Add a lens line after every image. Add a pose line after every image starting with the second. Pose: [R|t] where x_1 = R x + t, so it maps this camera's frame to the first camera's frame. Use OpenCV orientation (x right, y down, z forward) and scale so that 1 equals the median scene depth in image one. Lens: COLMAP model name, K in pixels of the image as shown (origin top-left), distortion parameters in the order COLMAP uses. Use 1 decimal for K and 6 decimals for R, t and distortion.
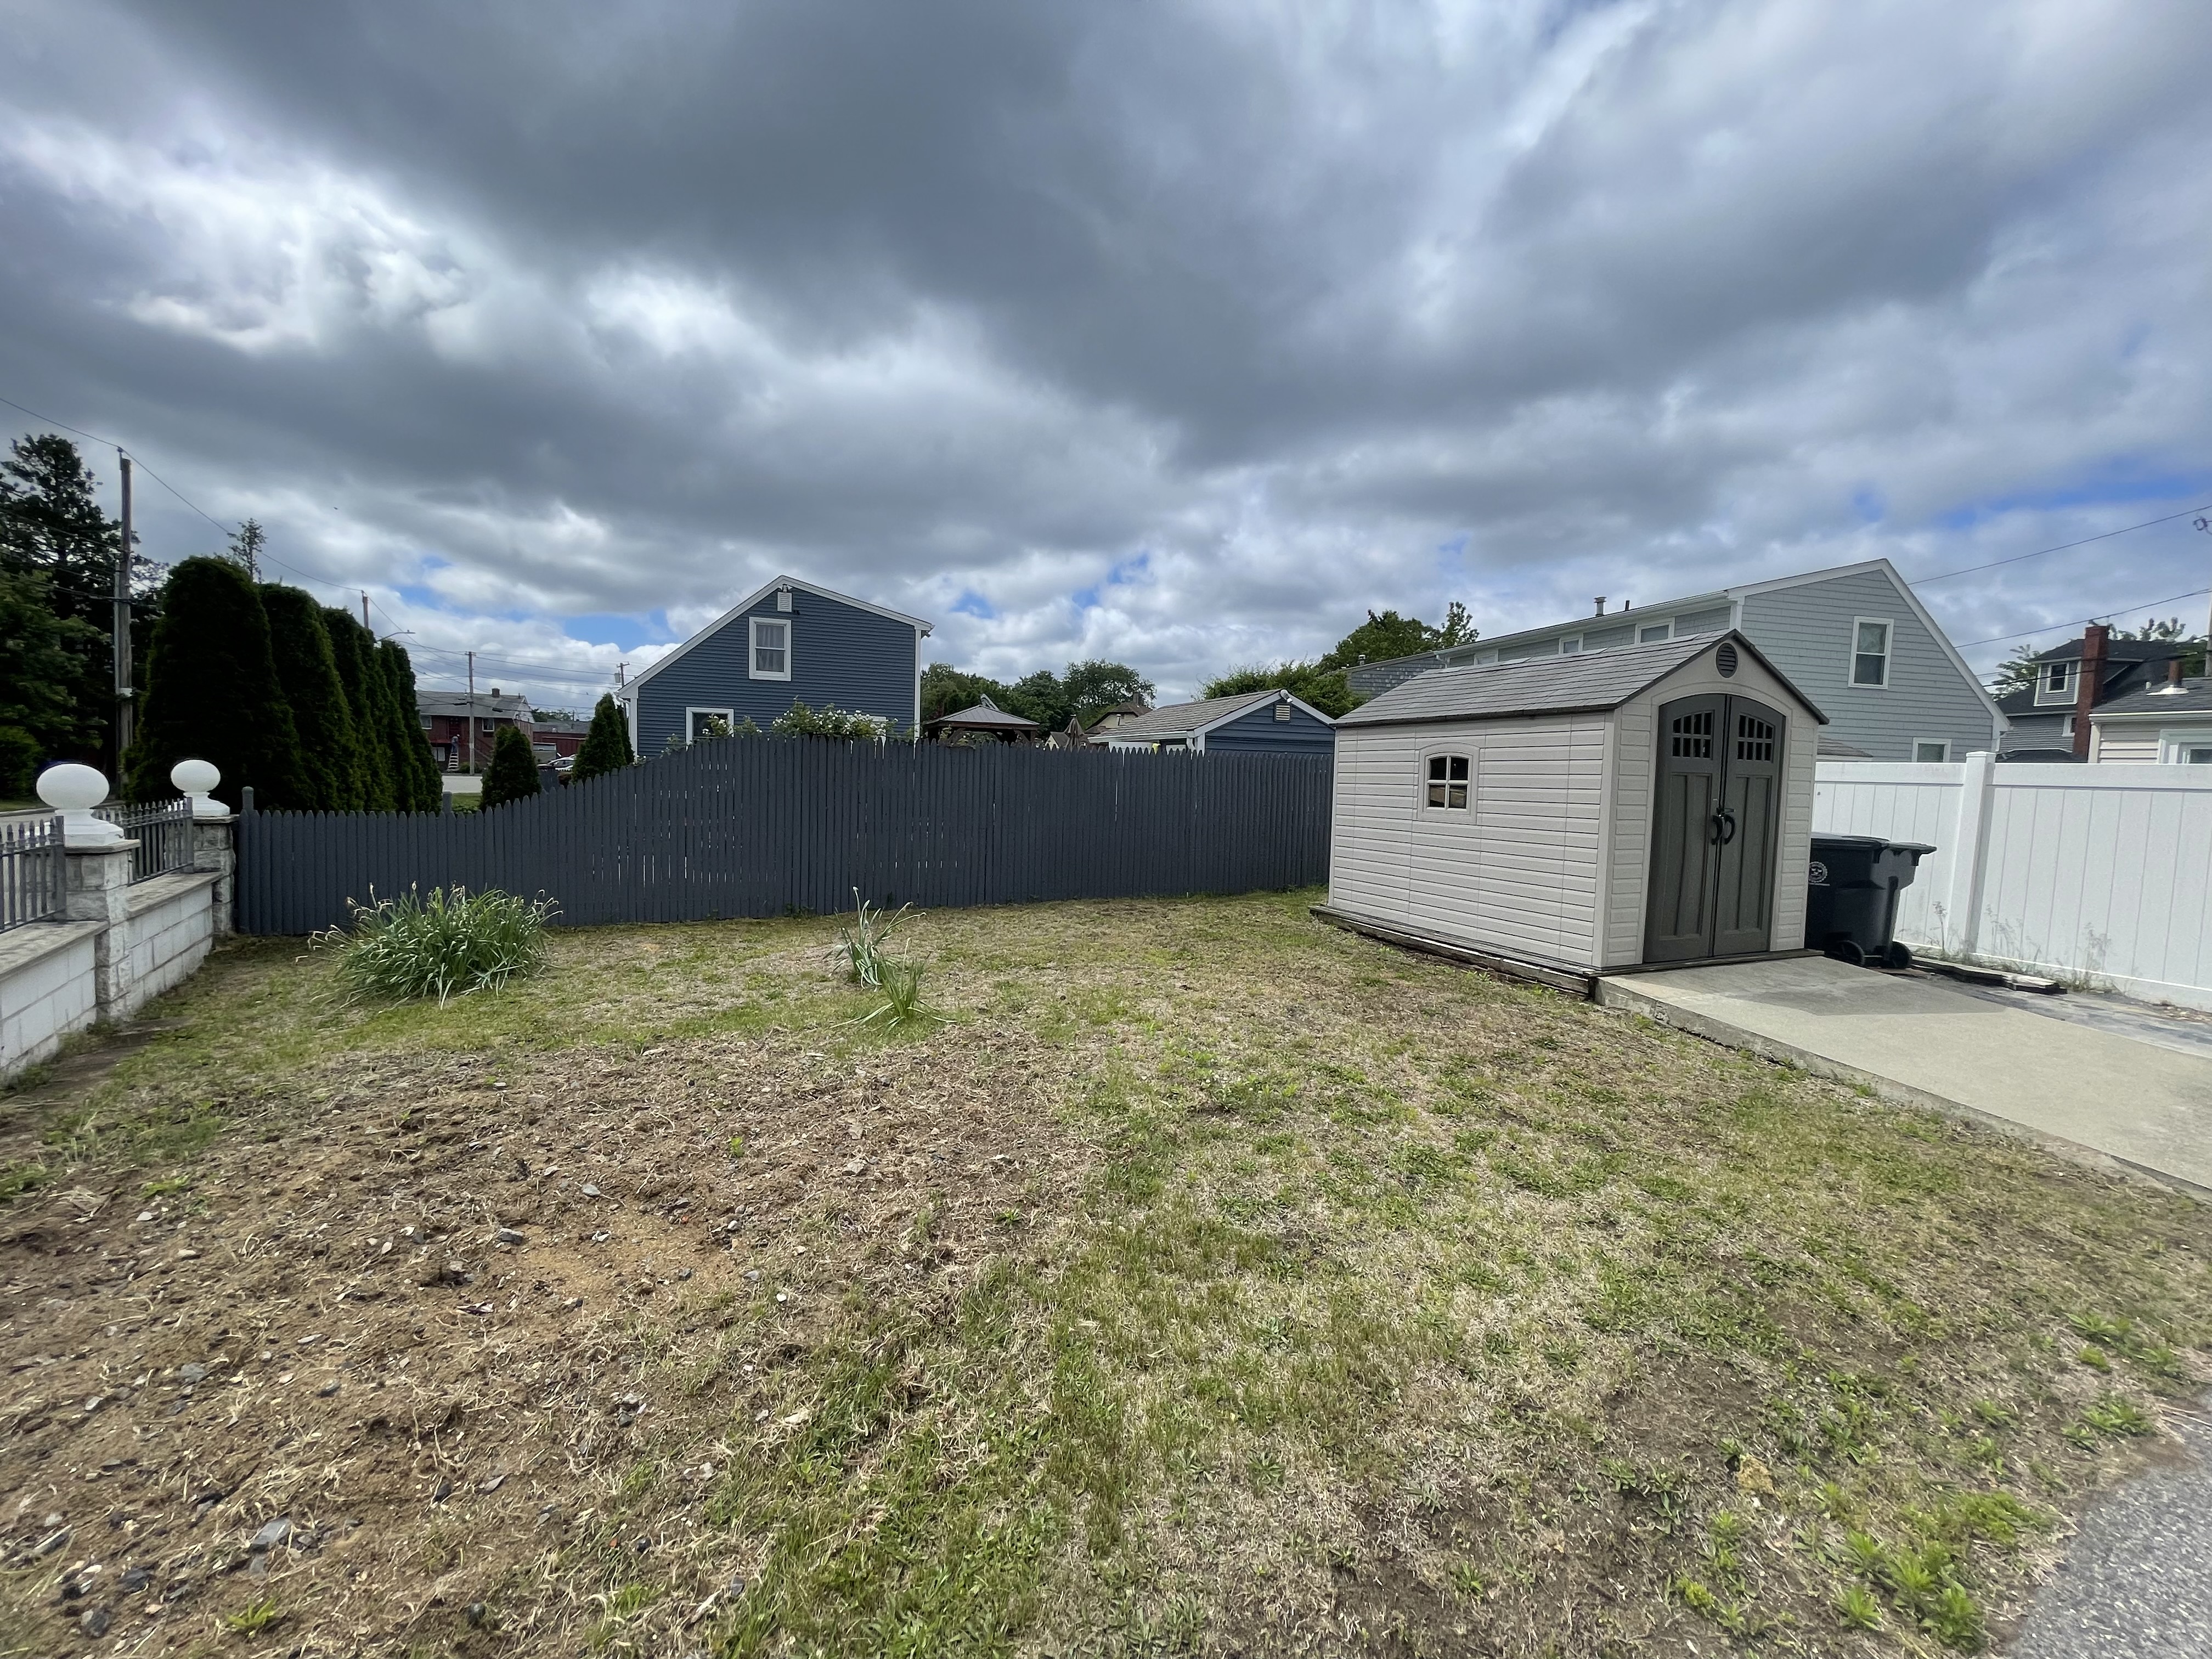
lens RADIAL K [[893.1, 0, 1095.1], [0, 893.1, 827.2], [0, 0, 1]] dist [0.000518, 0.000195]
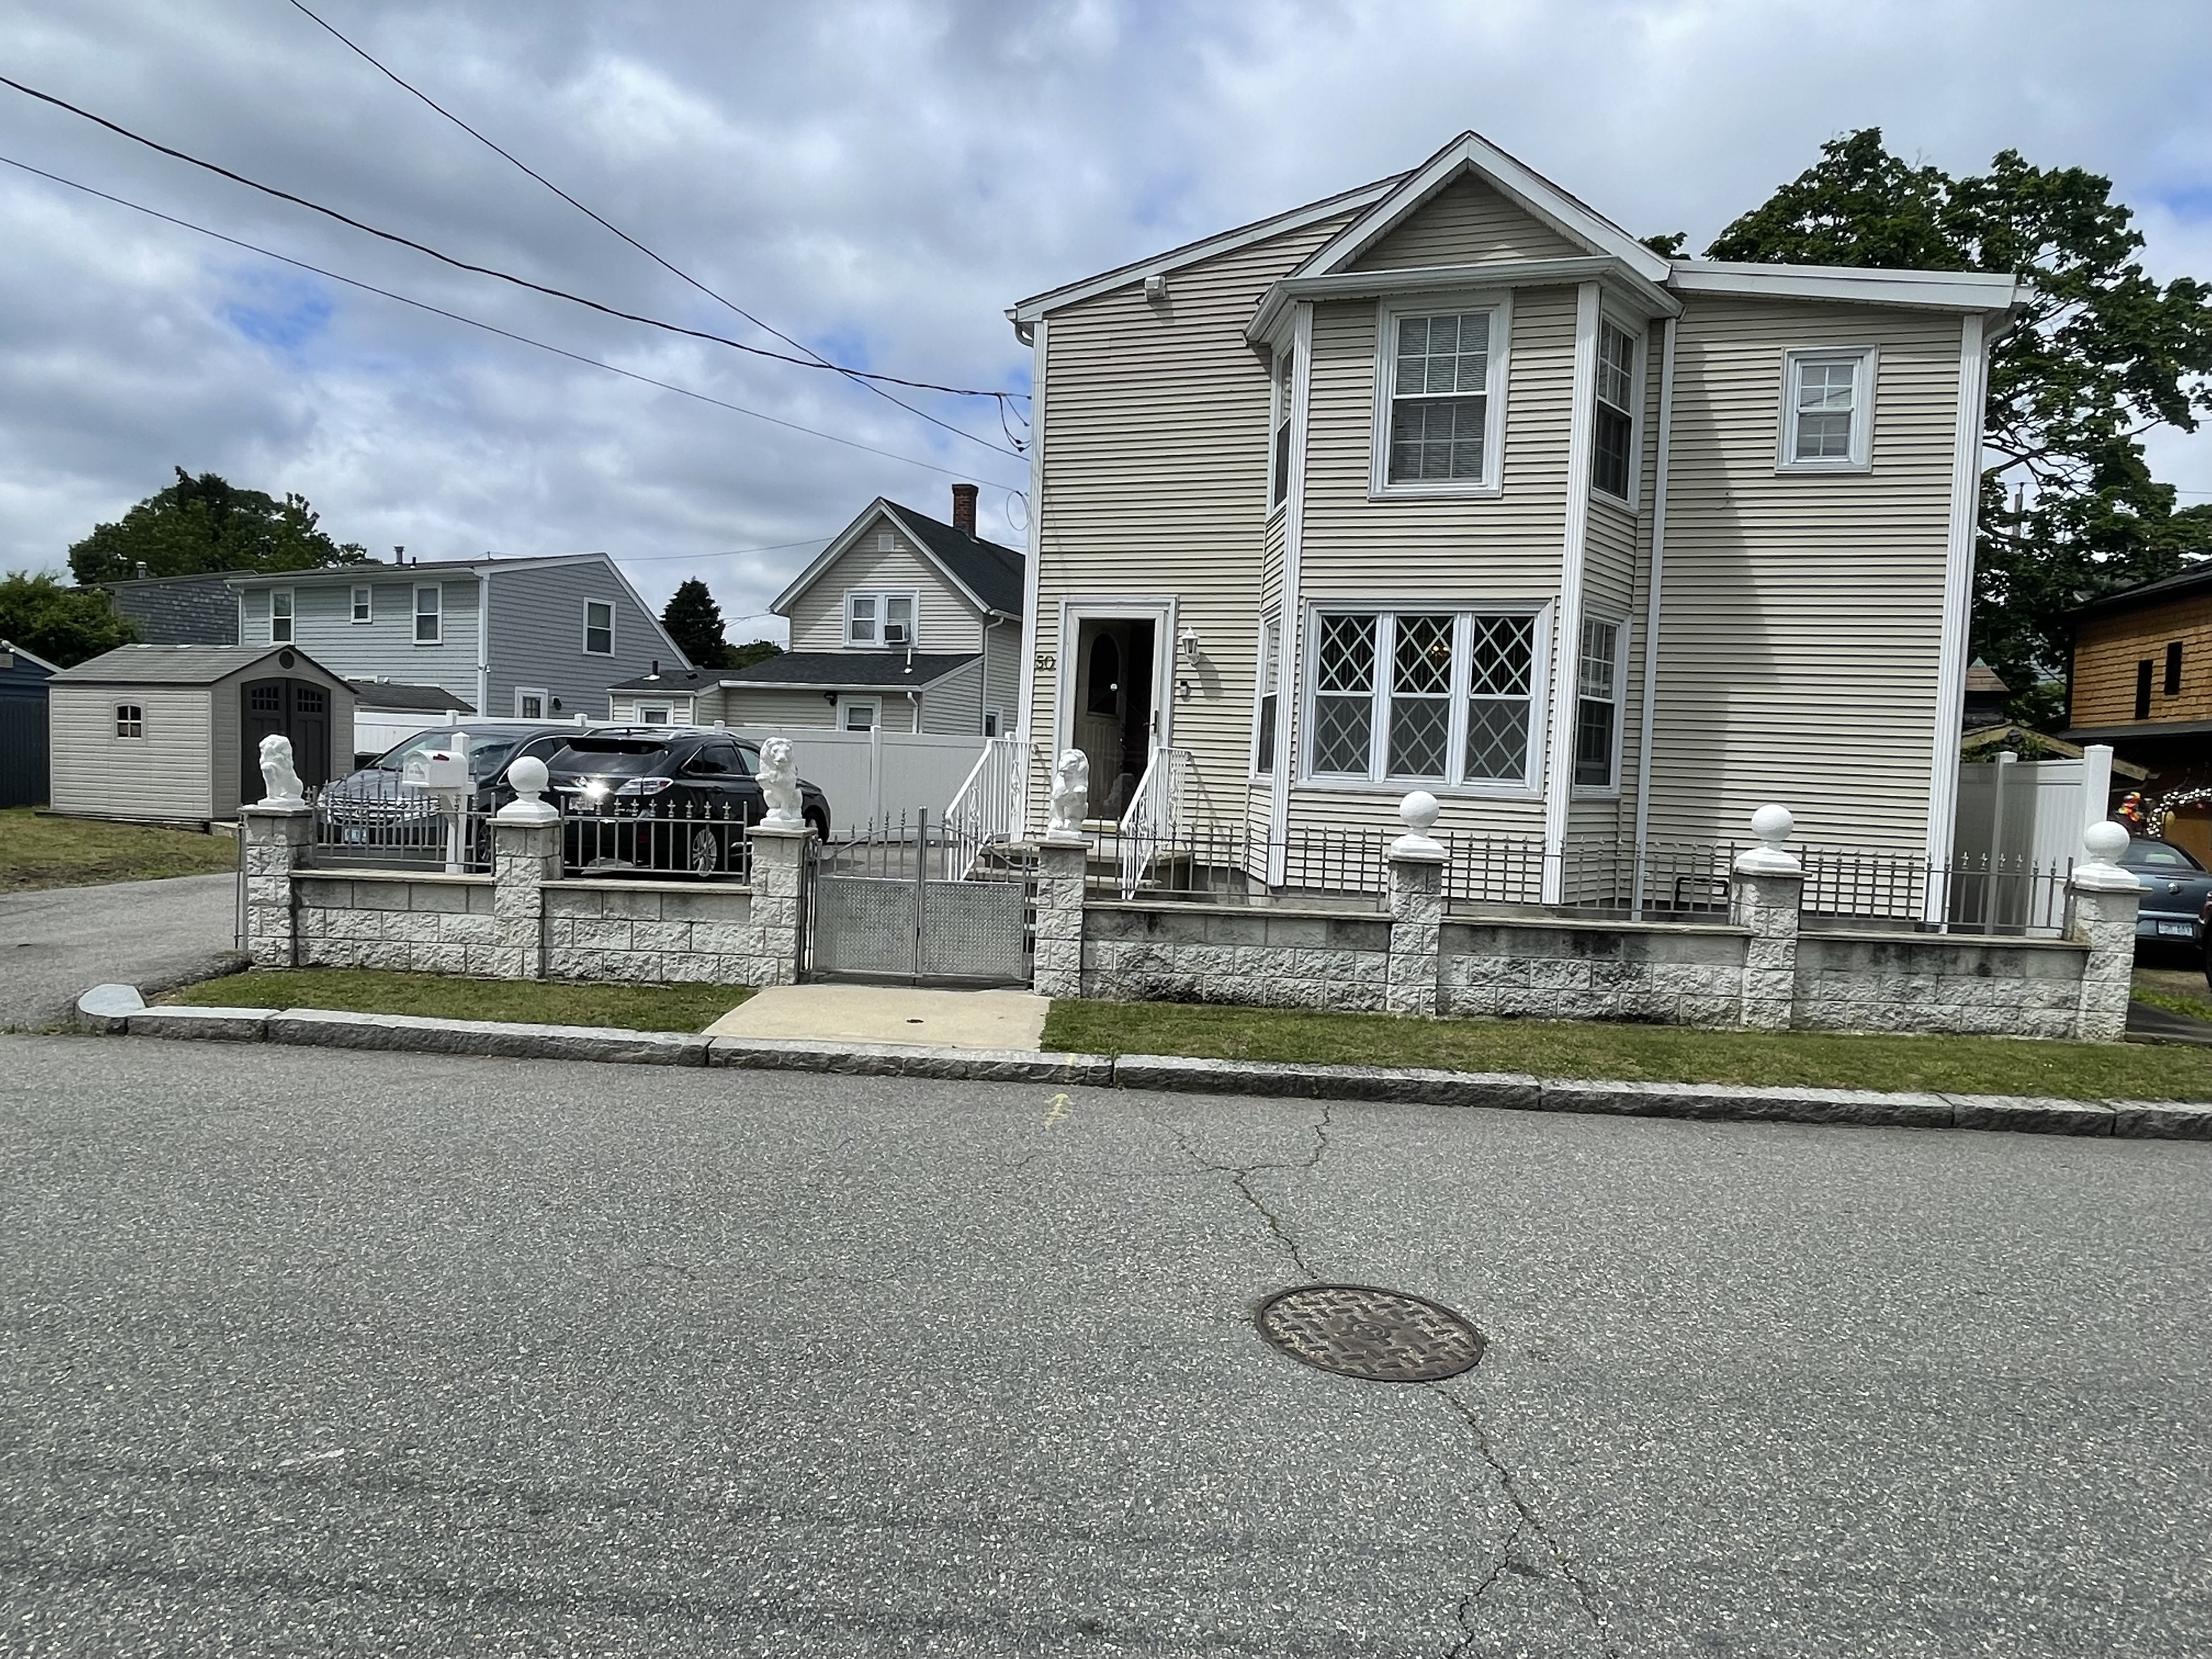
lens RADIAL K [[1344.4, 0, 1099.4], [0, 1344.4, 828.8], [0, 0, 1]] dist [0.026271, -0.041102]
pose [[0.641105, -0.043465, 0.766221, -0.207527], [0.028889, 0.999054, 0.032502, 0.066554], [-0.766909, 0.001298, 0.641755, -1.106047]]
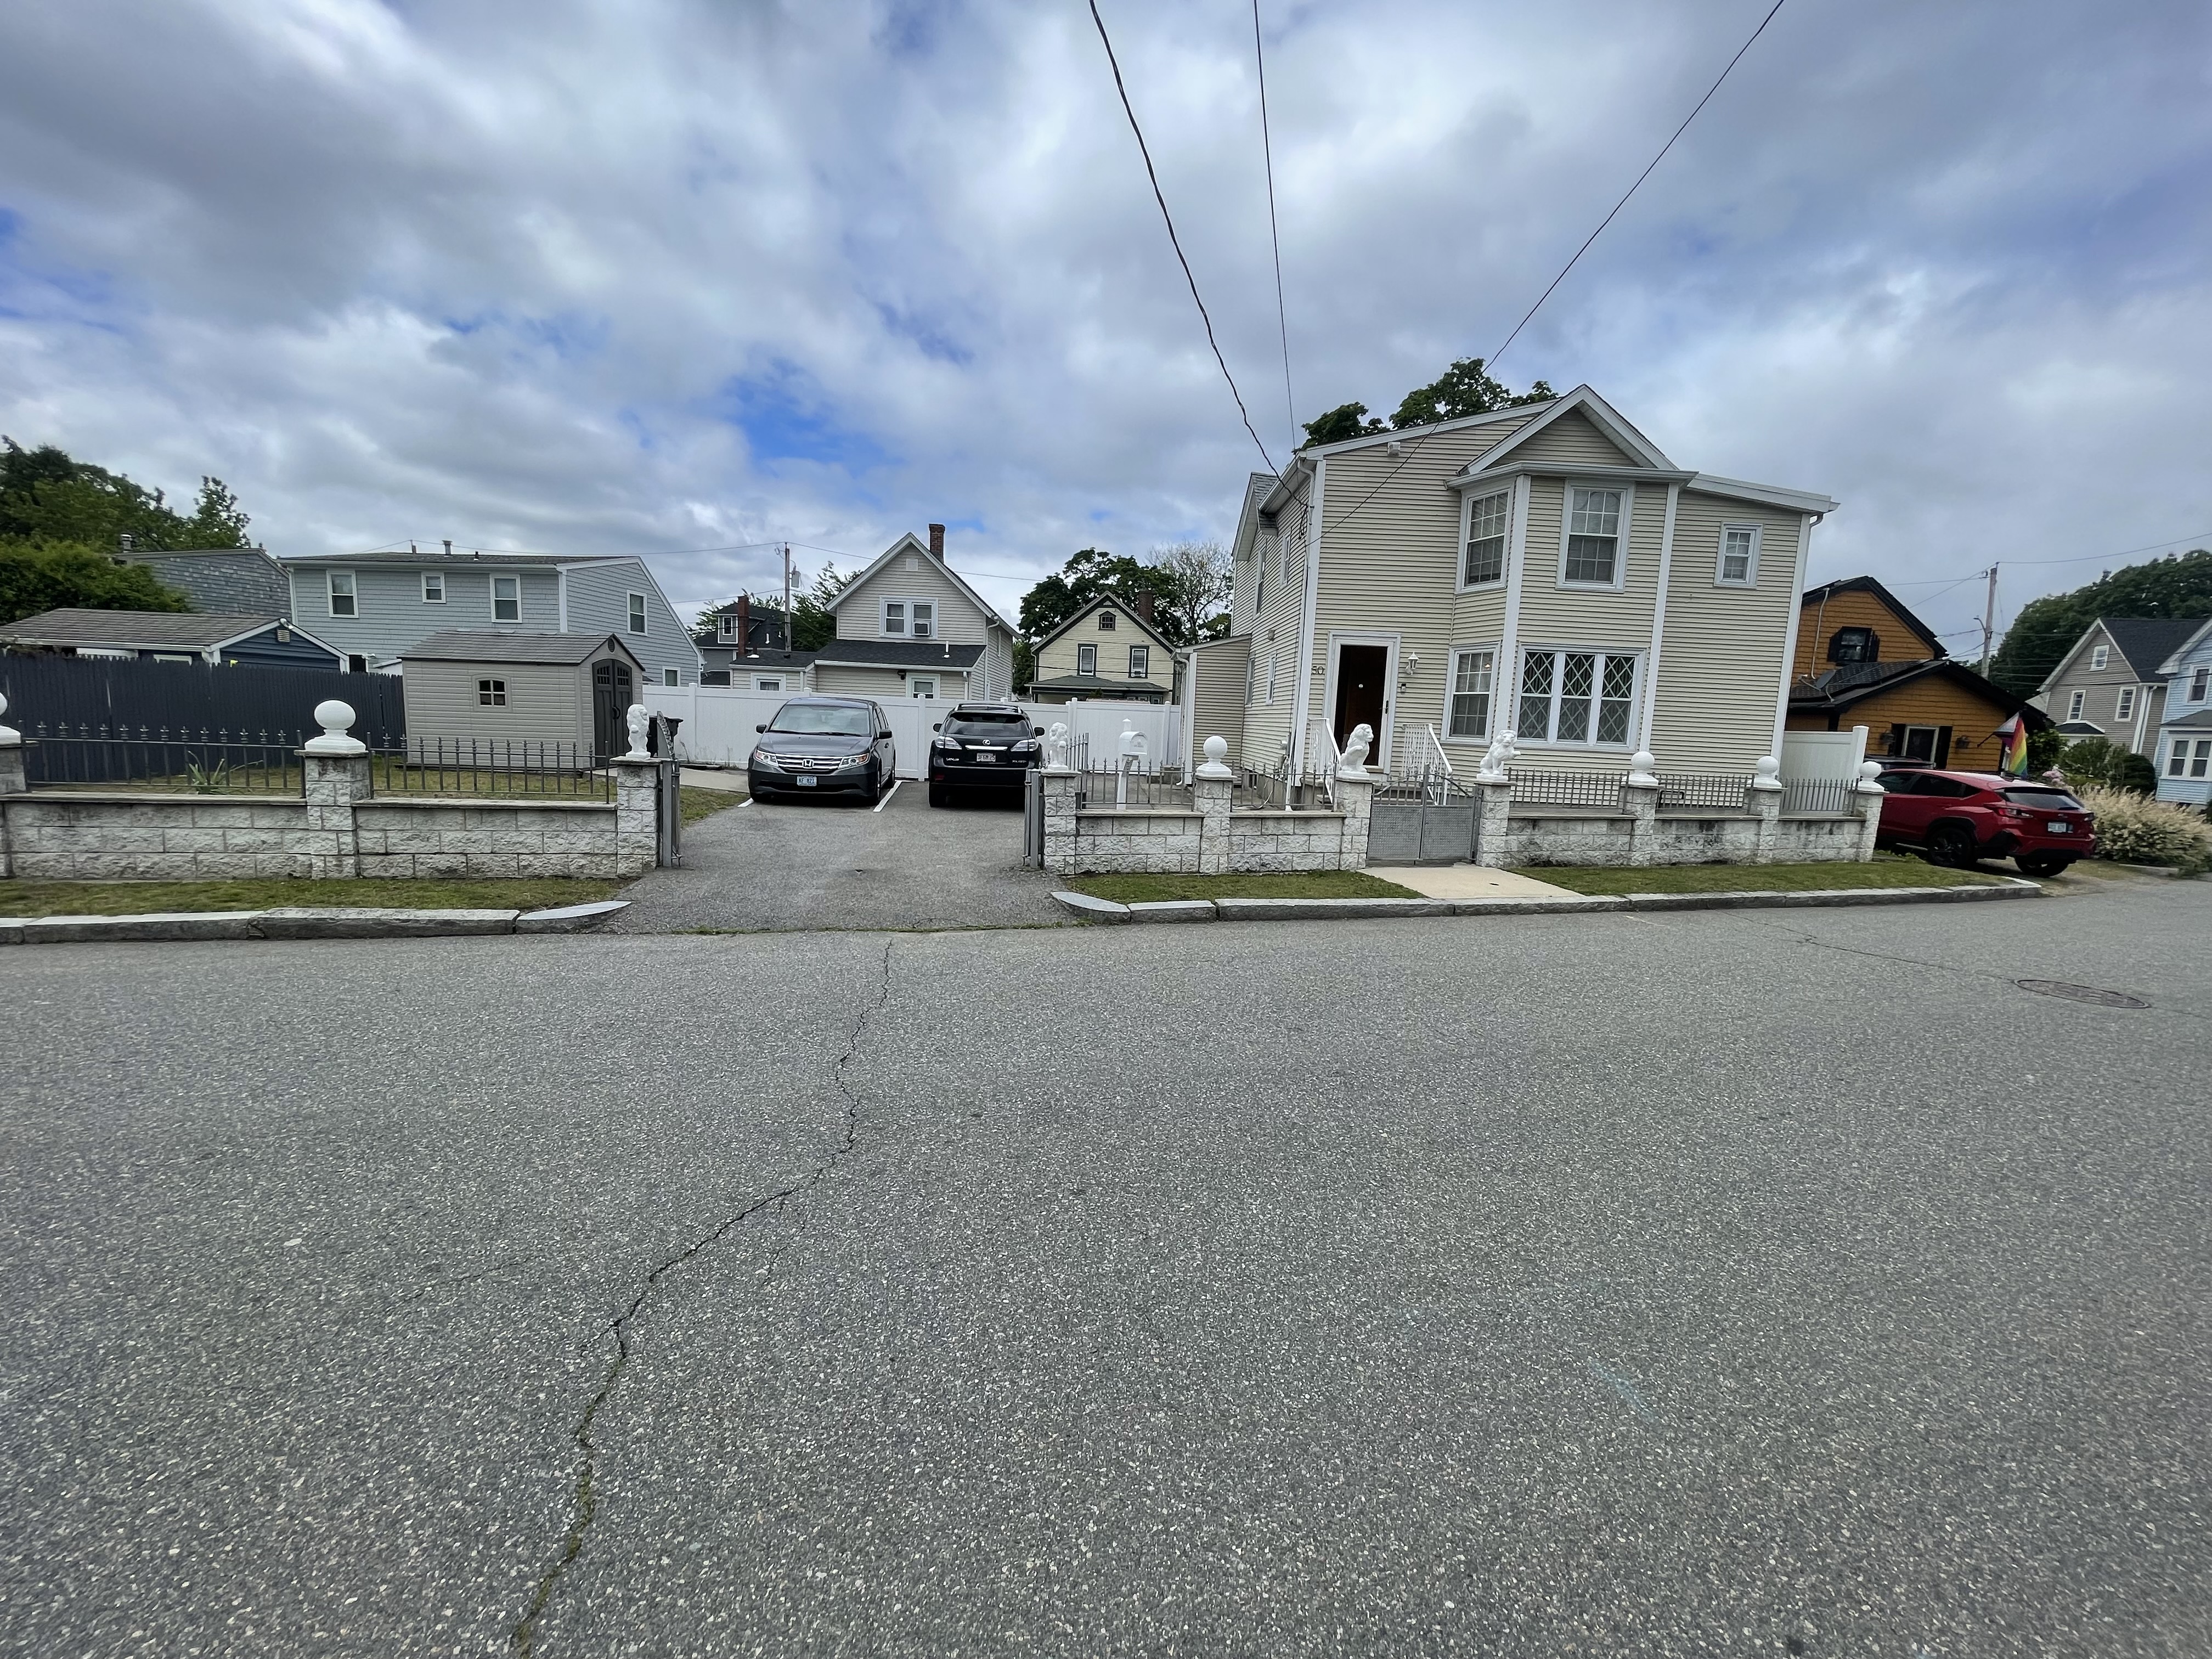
lens RADIAL K [[886.7, 0, 1109.1], [0, 886.7, 828.5], [0, 0, 1]] dist [-0.001072, 0.000024]
pose [[0.350767, -0.129445, 0.927473, -0.589172], [0.028413, 0.991416, 0.127623, 0.022546], [-0.936032, -0.018414, 0.351434, -0.594956]]
